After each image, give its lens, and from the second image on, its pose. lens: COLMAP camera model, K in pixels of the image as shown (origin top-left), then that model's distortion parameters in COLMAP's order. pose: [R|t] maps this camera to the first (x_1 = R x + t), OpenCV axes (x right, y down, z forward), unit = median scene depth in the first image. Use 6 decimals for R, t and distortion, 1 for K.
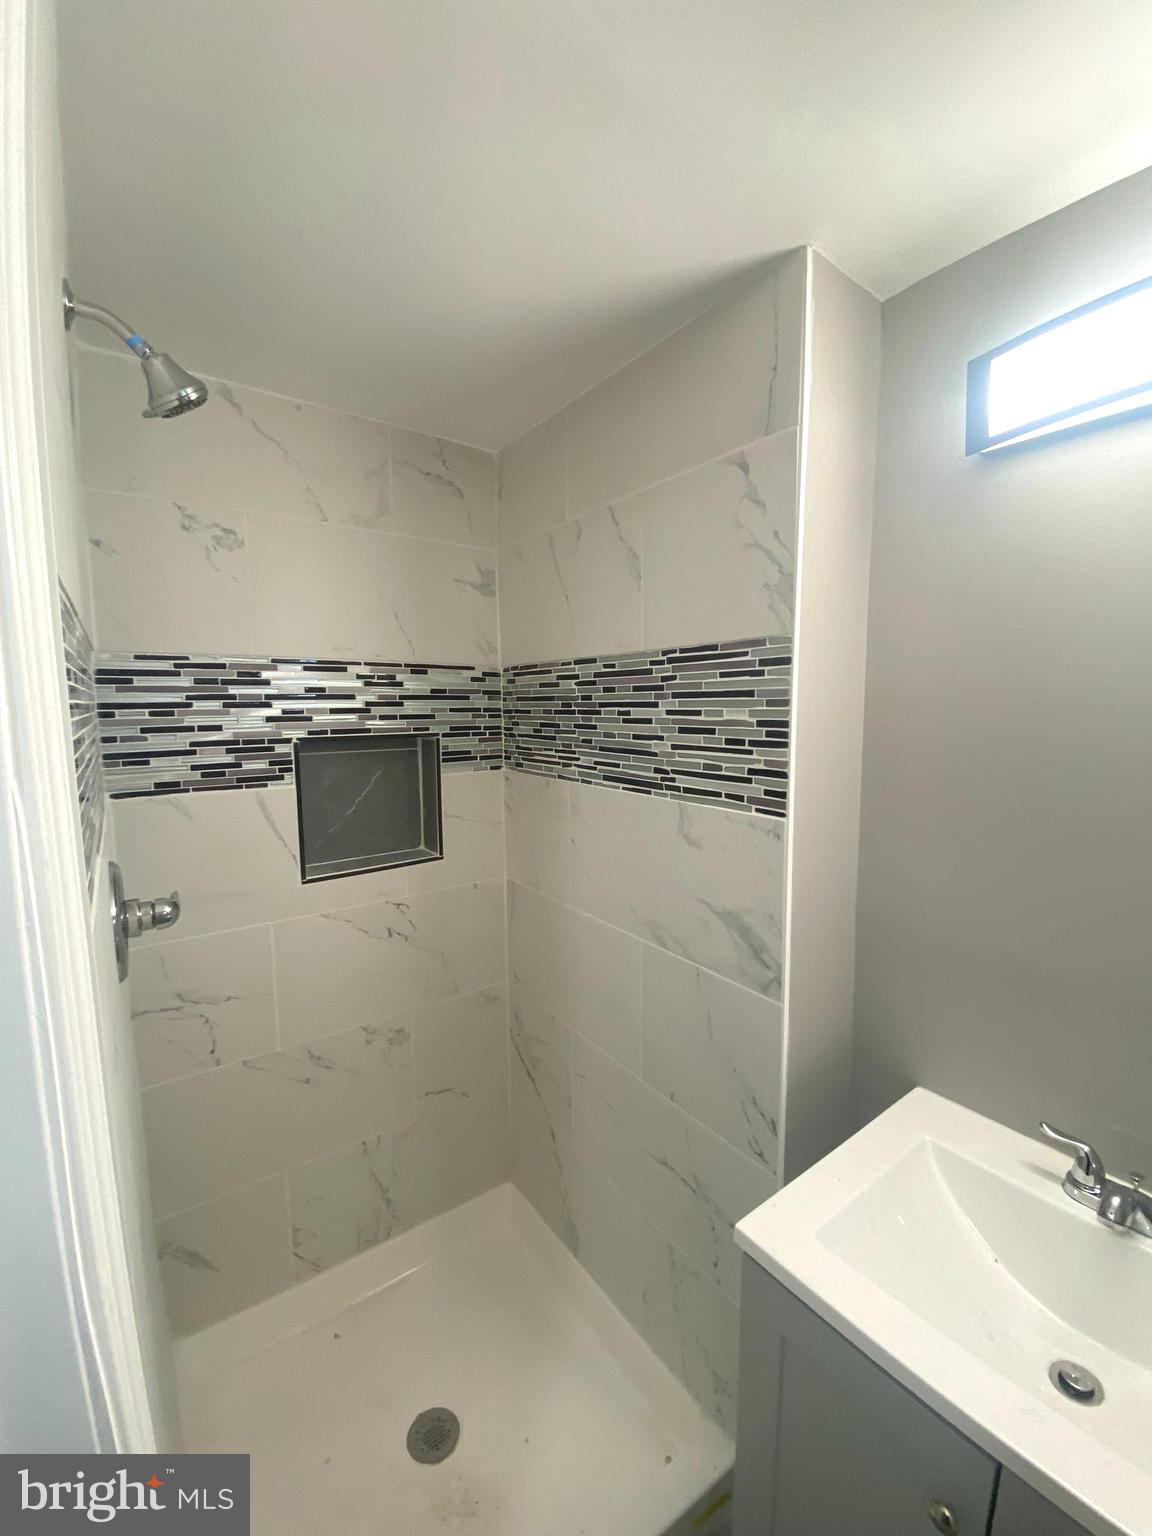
lens RADIAL K [[631.8, 0, 578.7], [0, 631.8, 776.3], [0, 0, 1]] dist [0.002139, 0.000081]
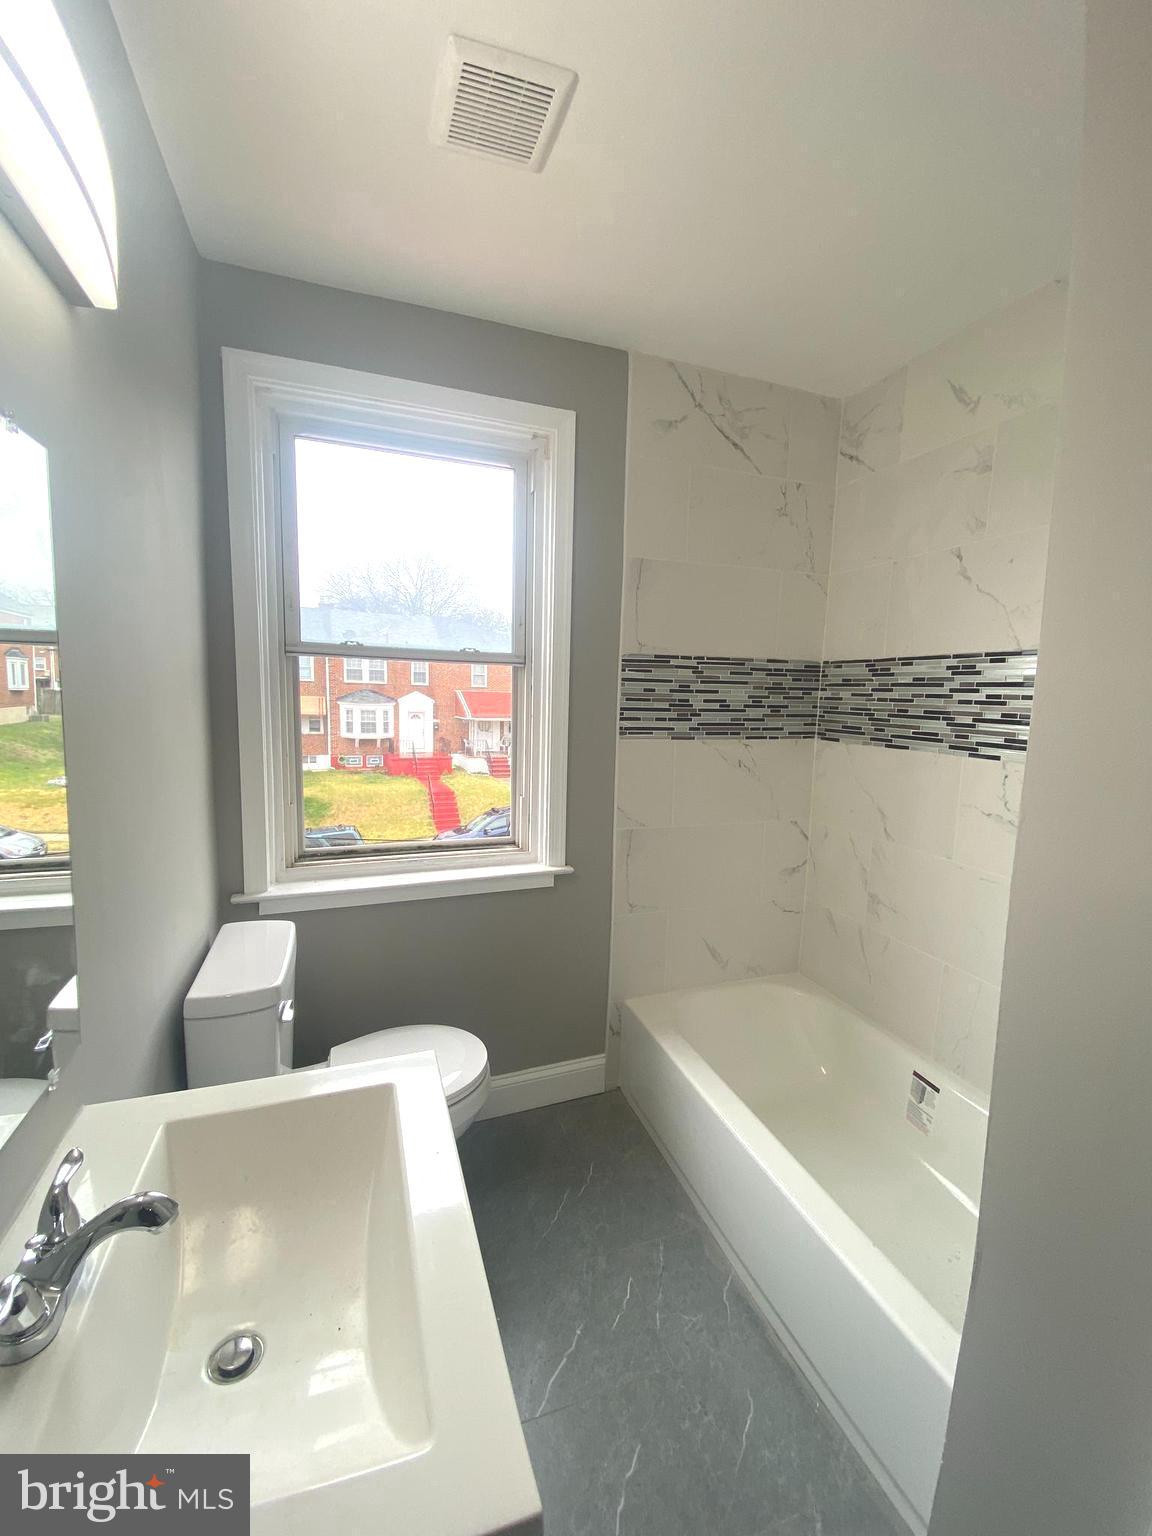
lens RADIAL K [[631.8, 0, 575.8], [0, 631.8, 764.3], [0, 0, 1]] dist [0.002139, 0.000081]
pose [[-0.324432, 0.115548, -0.938825, 1.060419], [-0.113754, 0.980542, 0.159993, -0.092072], [0.939044, 0.158702, -0.304975, 0.754532]]
